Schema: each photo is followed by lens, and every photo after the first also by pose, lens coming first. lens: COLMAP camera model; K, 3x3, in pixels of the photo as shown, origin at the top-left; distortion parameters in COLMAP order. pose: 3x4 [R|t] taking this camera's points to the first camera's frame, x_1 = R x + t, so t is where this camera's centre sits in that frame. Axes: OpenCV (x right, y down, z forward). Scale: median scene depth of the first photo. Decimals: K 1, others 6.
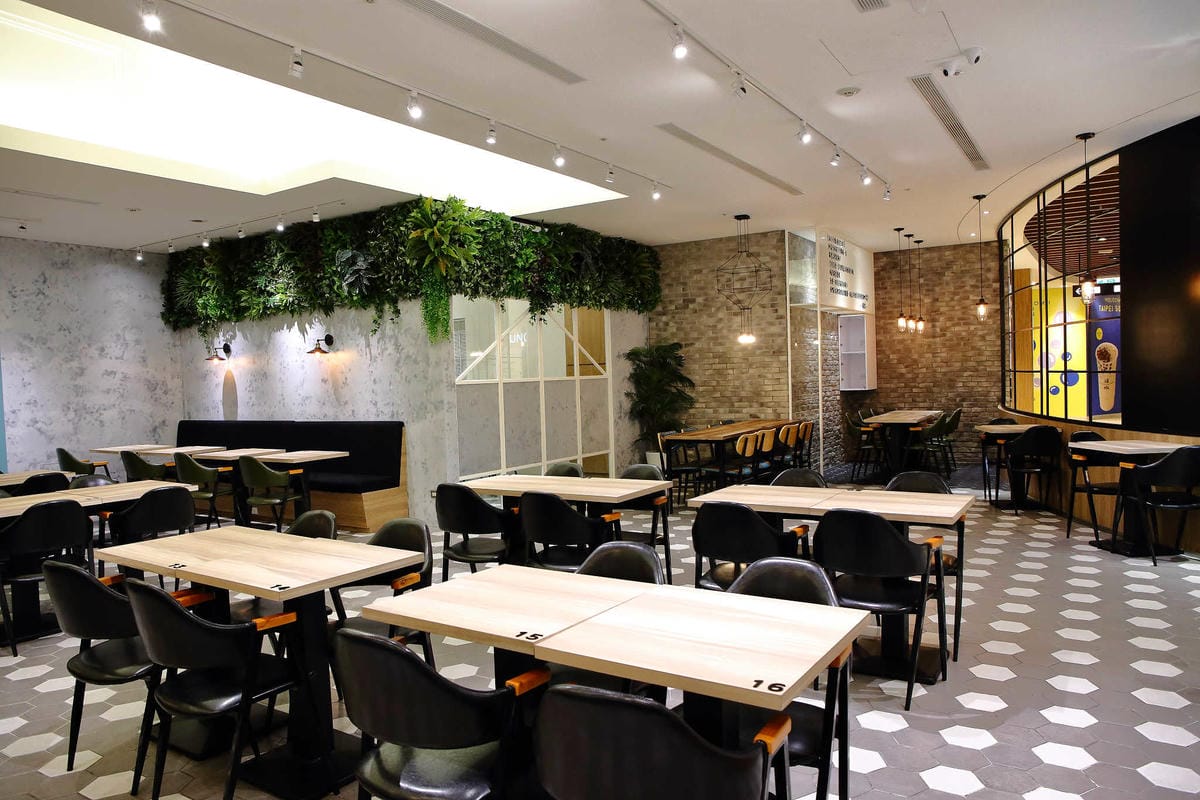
lens RADIAL K [[805.1, 0, 600.0], [0, 805.1, 400.0], [0, 0, 1]] dist [-0.057586, 0.006967]
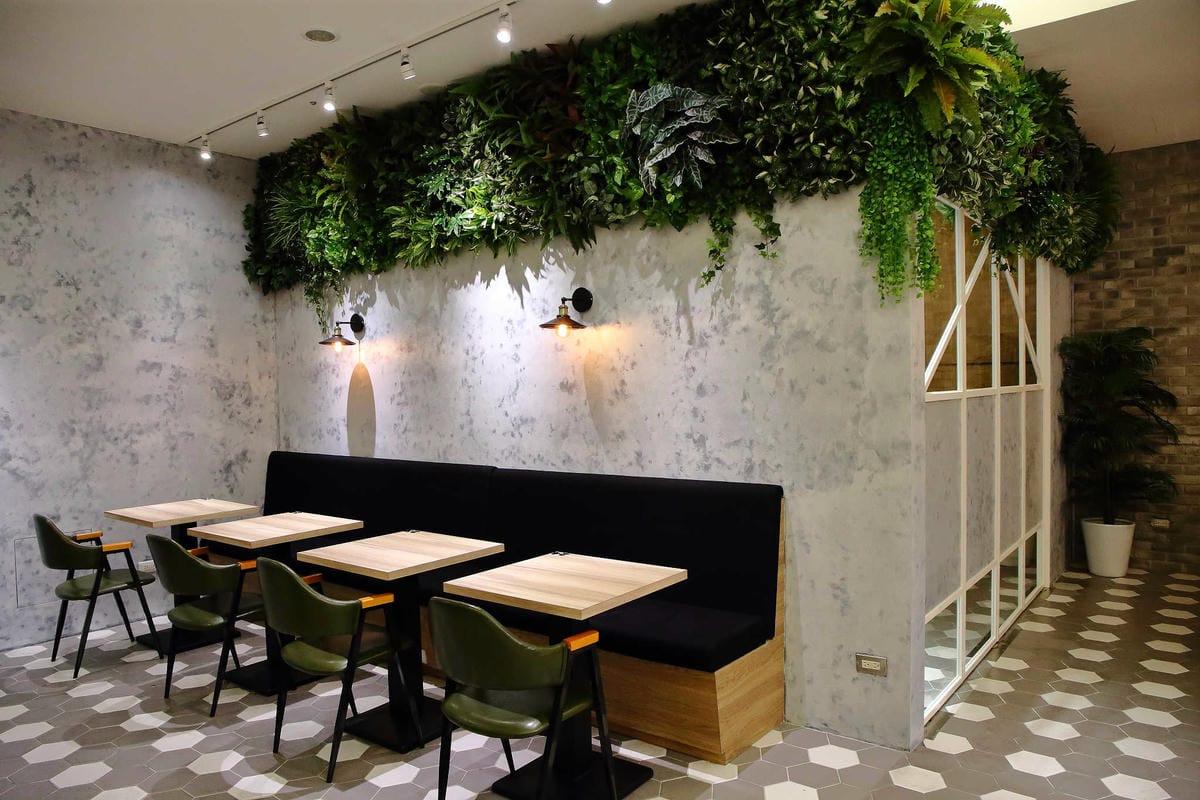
lens RADIAL K [[794.9, 0, 600.0], [0, 794.9, 400.0], [0, 0, 1]] dist [-0.093207, 0.037606]
pose [[0.995877, 0.015466, -0.089386, -0.270252], [-0.015921, 0.999864, -0.004382, -0.013886], [0.089306, 0.005787, 0.995987, 0.507920]]
